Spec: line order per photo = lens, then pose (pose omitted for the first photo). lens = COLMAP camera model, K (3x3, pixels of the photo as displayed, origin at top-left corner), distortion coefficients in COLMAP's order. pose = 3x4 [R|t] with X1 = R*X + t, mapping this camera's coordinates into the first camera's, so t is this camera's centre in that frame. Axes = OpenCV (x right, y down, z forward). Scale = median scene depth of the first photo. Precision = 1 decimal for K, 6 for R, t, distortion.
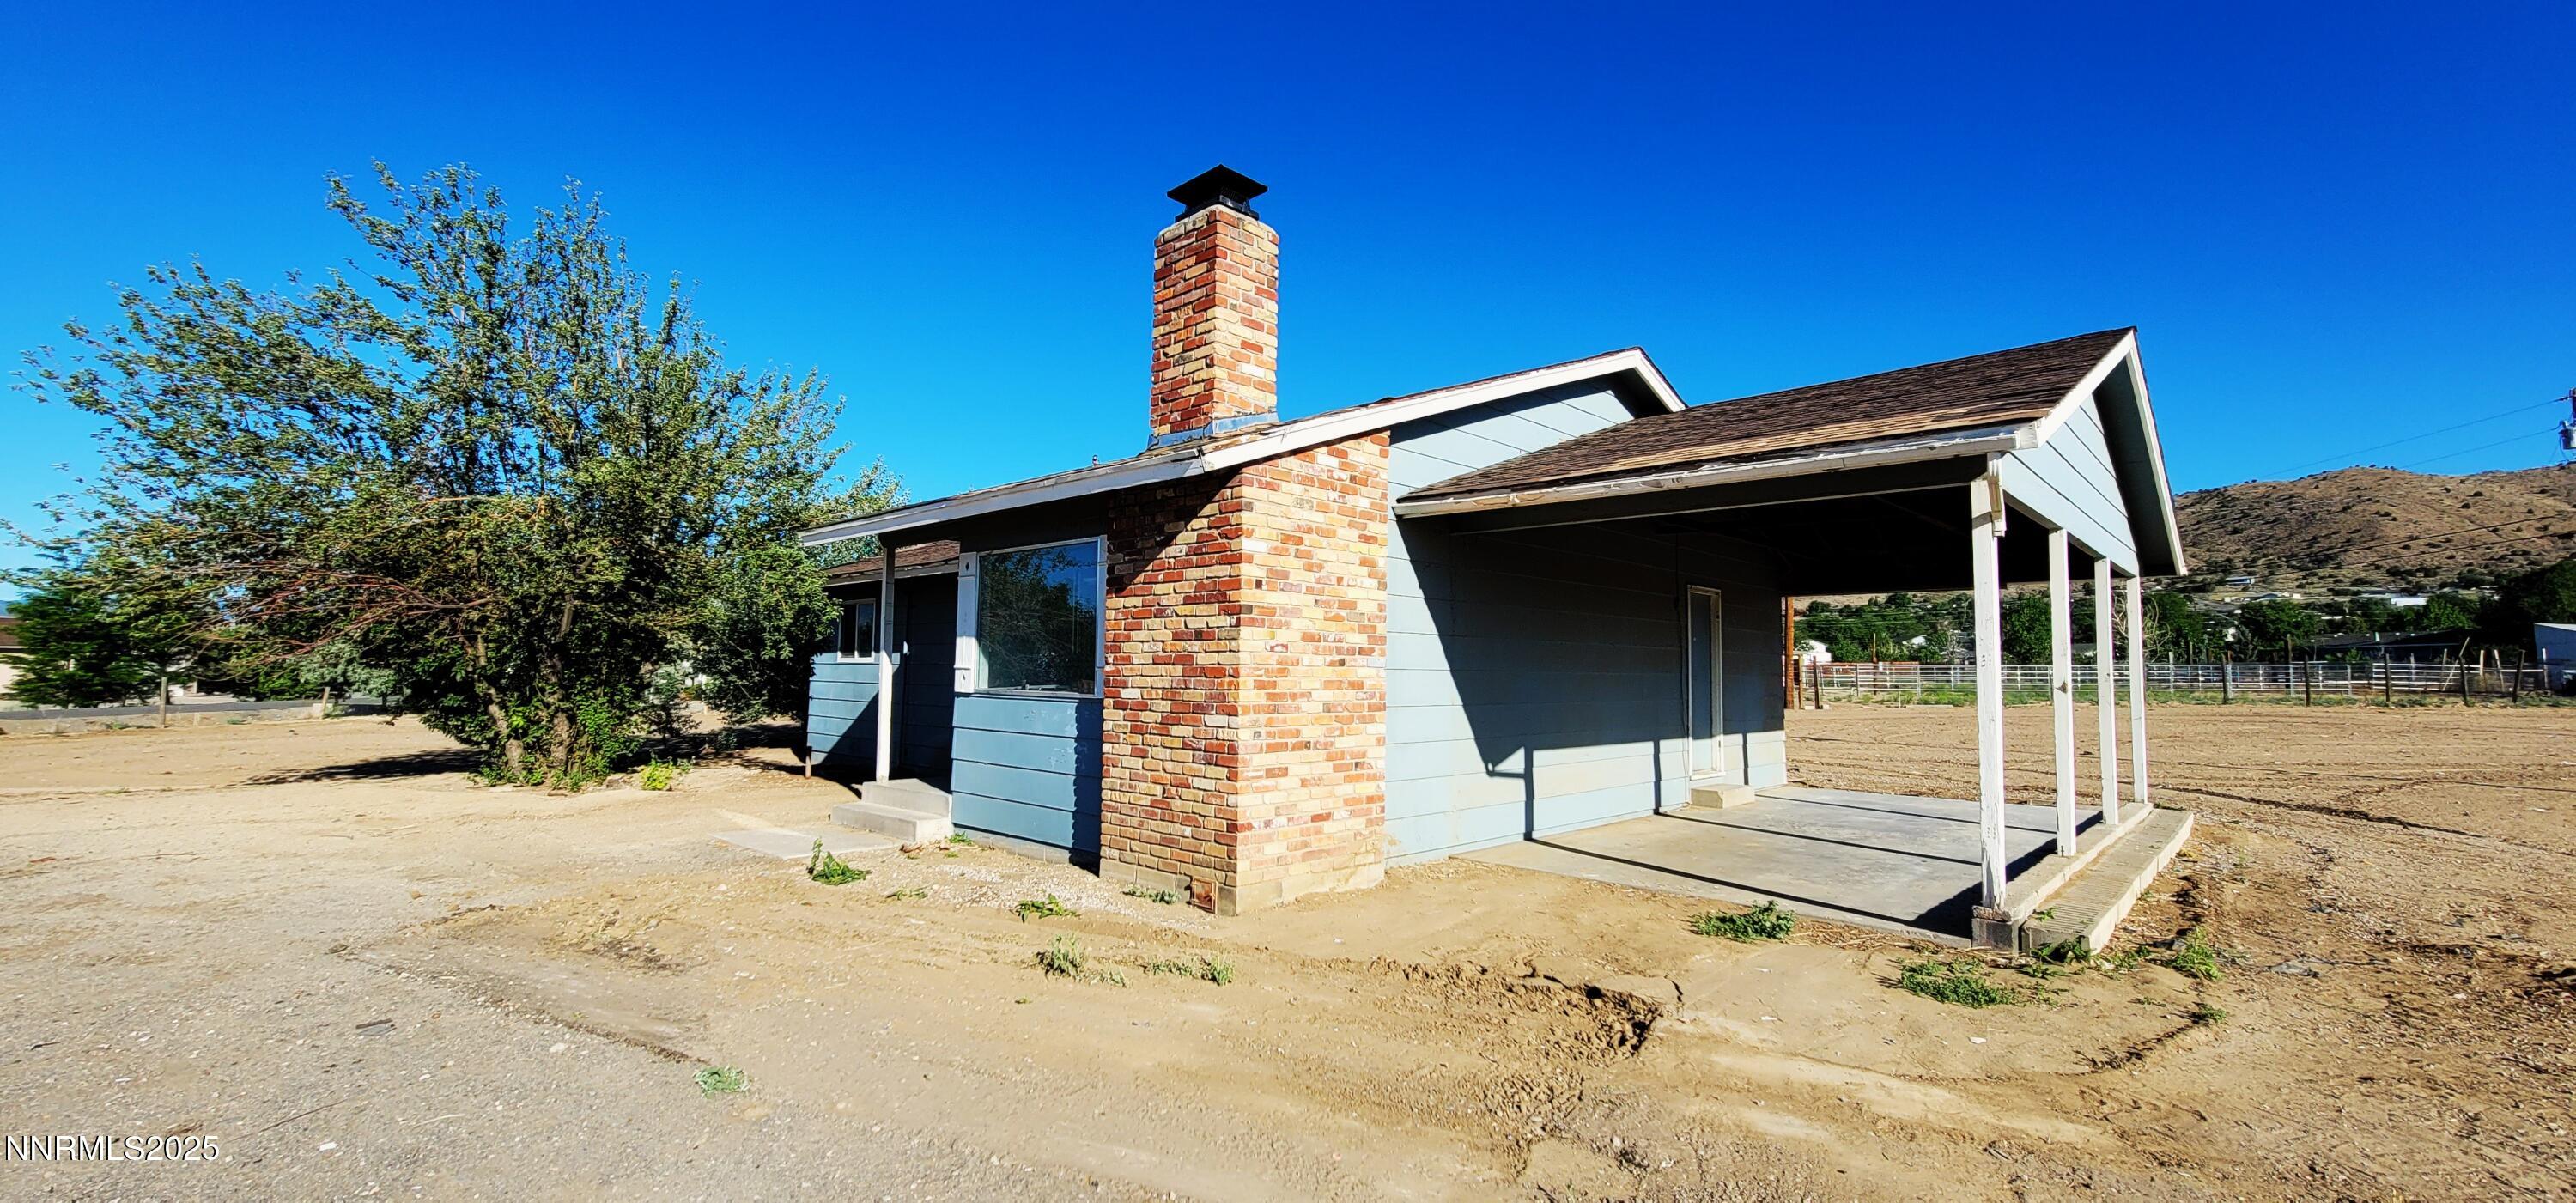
lens RADIAL K [[1047.3, 0, 1285.8], [0, 1047.3, 608.8], [0, 0, 1]] dist [-0.001566, -0.000658]
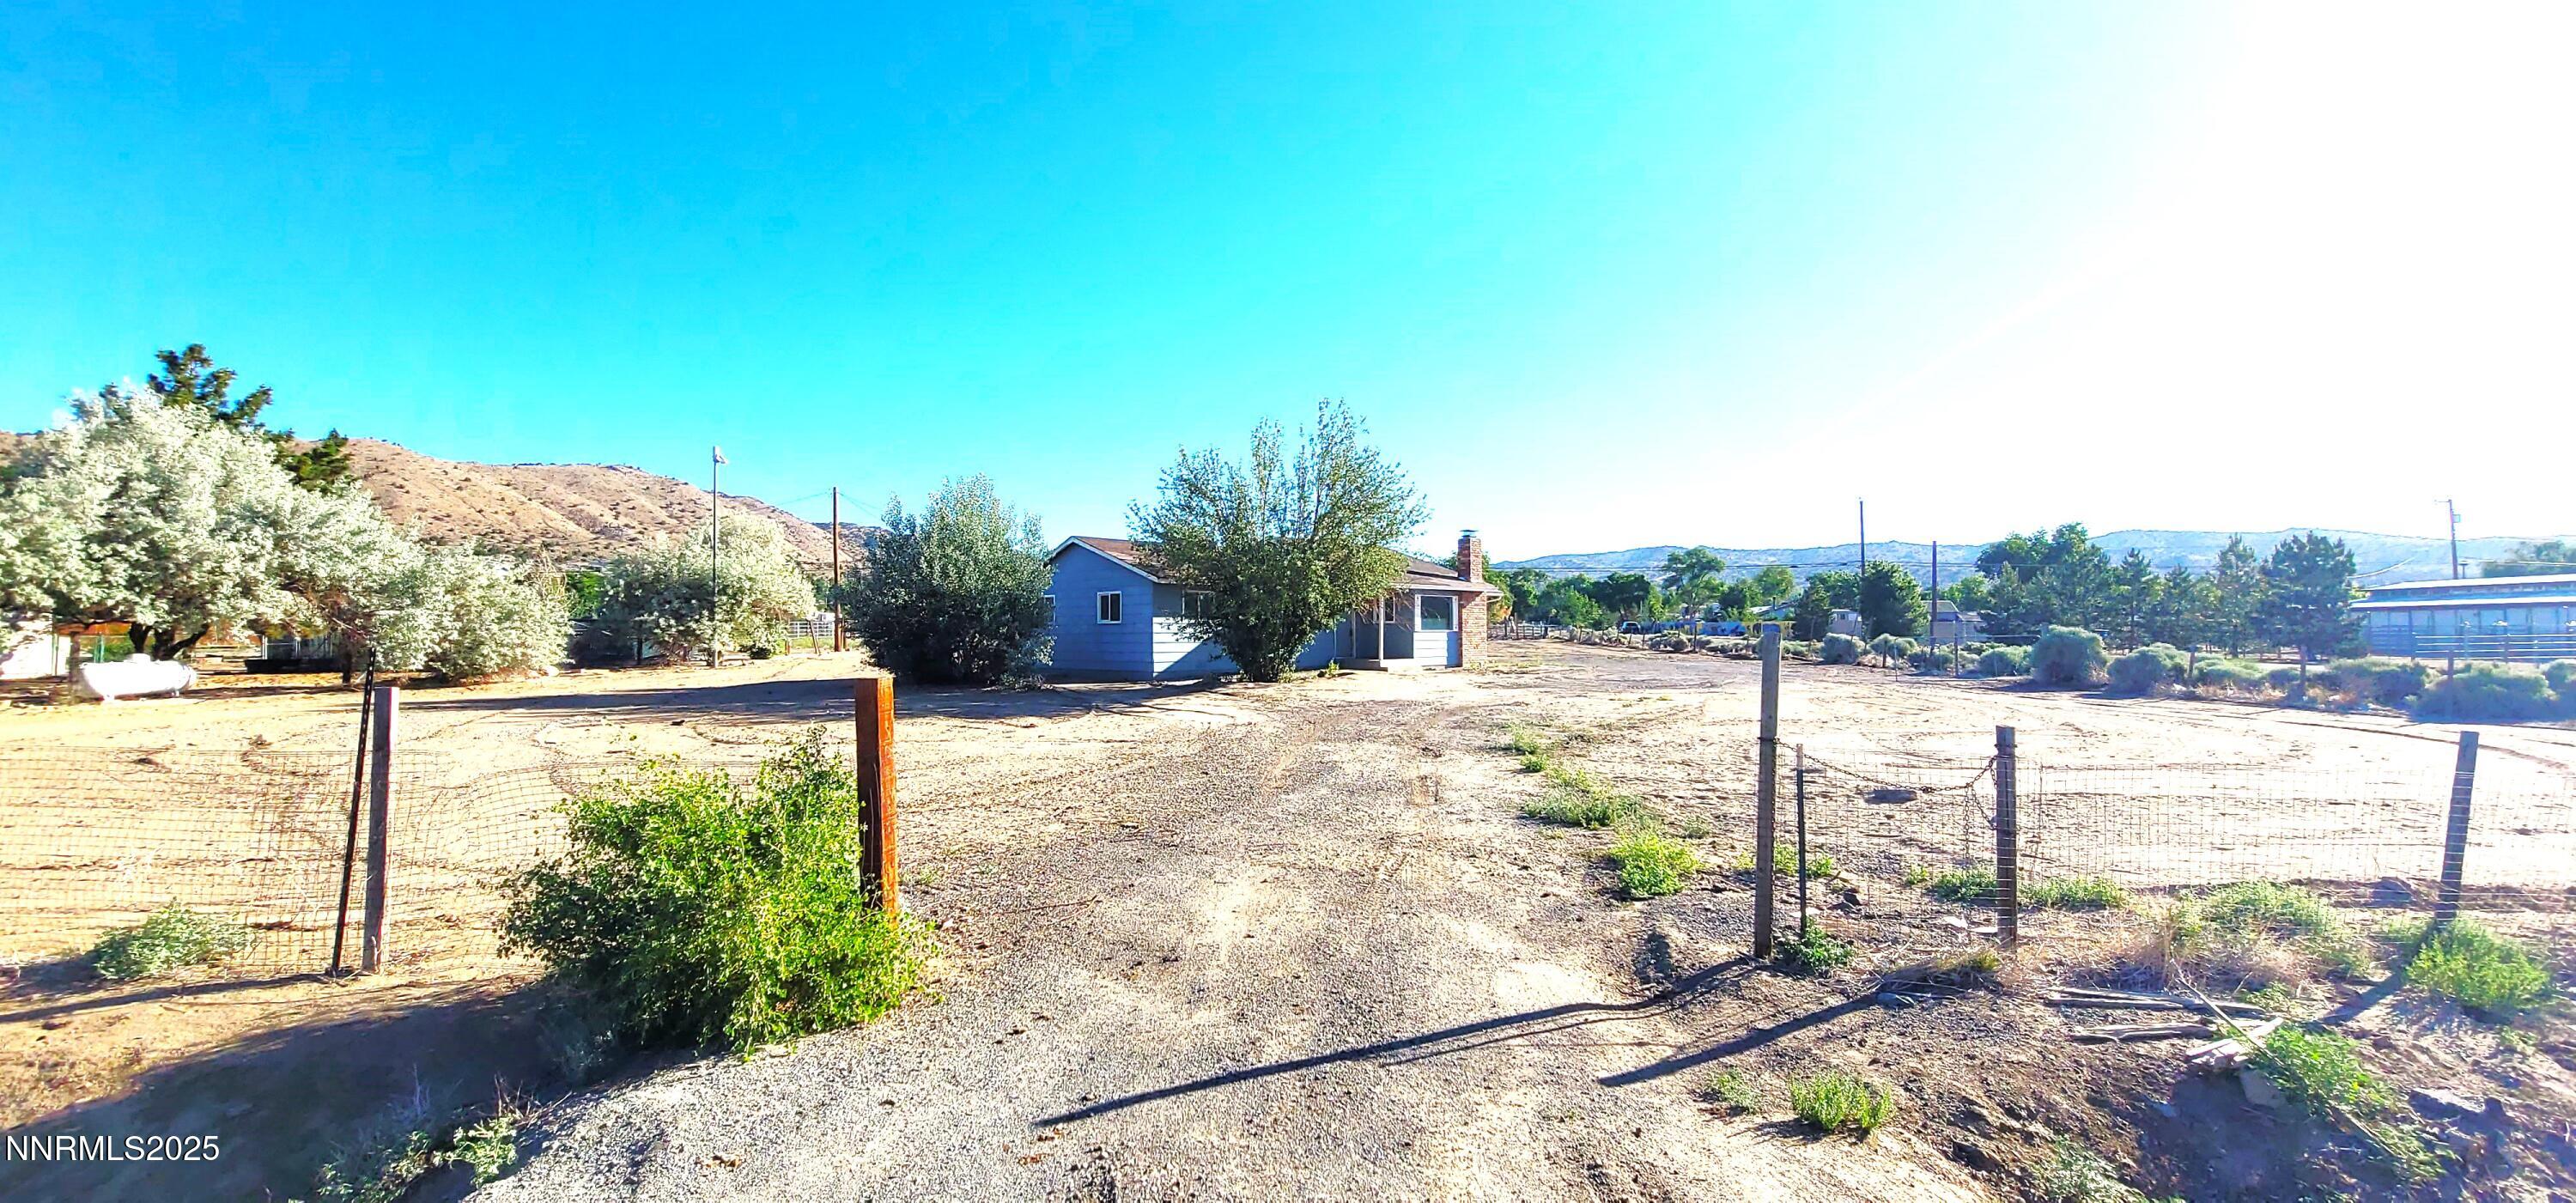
lens RADIAL K [[1047.3, 0, 1285.8], [0, 1047.3, 608.8], [0, 0, 1]] dist [-0.001566, -0.000658]
pose [[0.027562, 0.012164, 0.999546, -5.094855], [-0.054450, 0.998460, -0.010649, 0.081633], [-0.998136, -0.054132, 0.028182, 1.700706]]
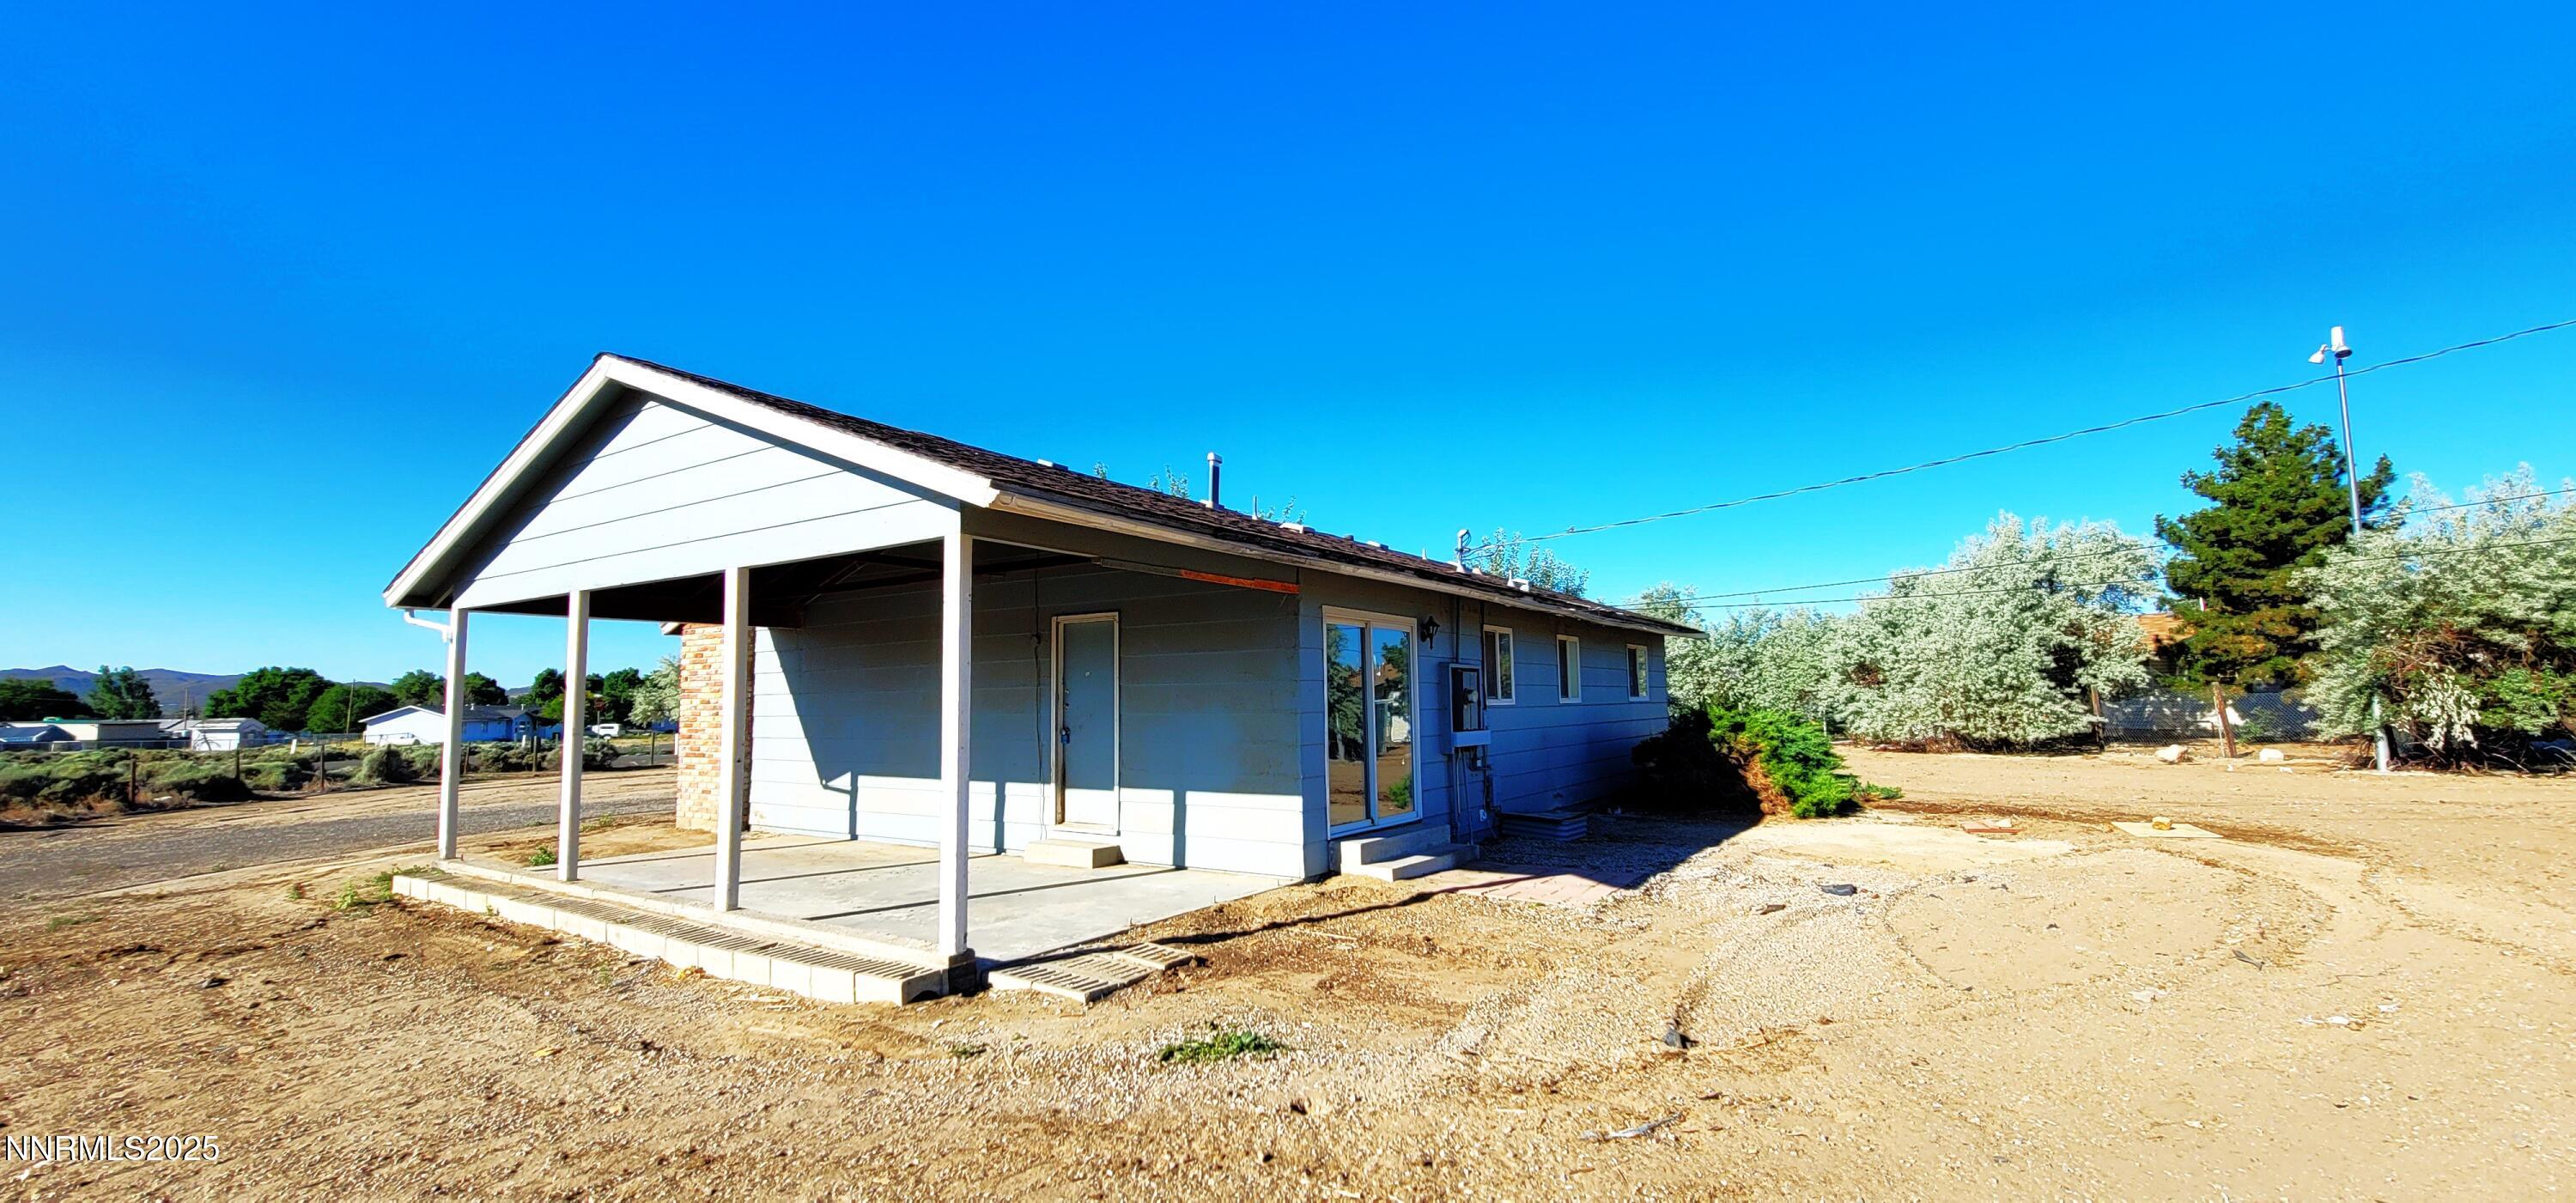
lens RADIAL K [[1078.3, 0, 1280.0], [0, 1078.3, 605.6], [0, 0, 1]] dist [-0.002082, -0.000182]
pose [[0.168962, -0.103531, -0.980170, 2.141020], [0.073812, 0.993004, -0.092163, 0.109552], [0.982855, -0.056776, 0.175422, 1.637078]]
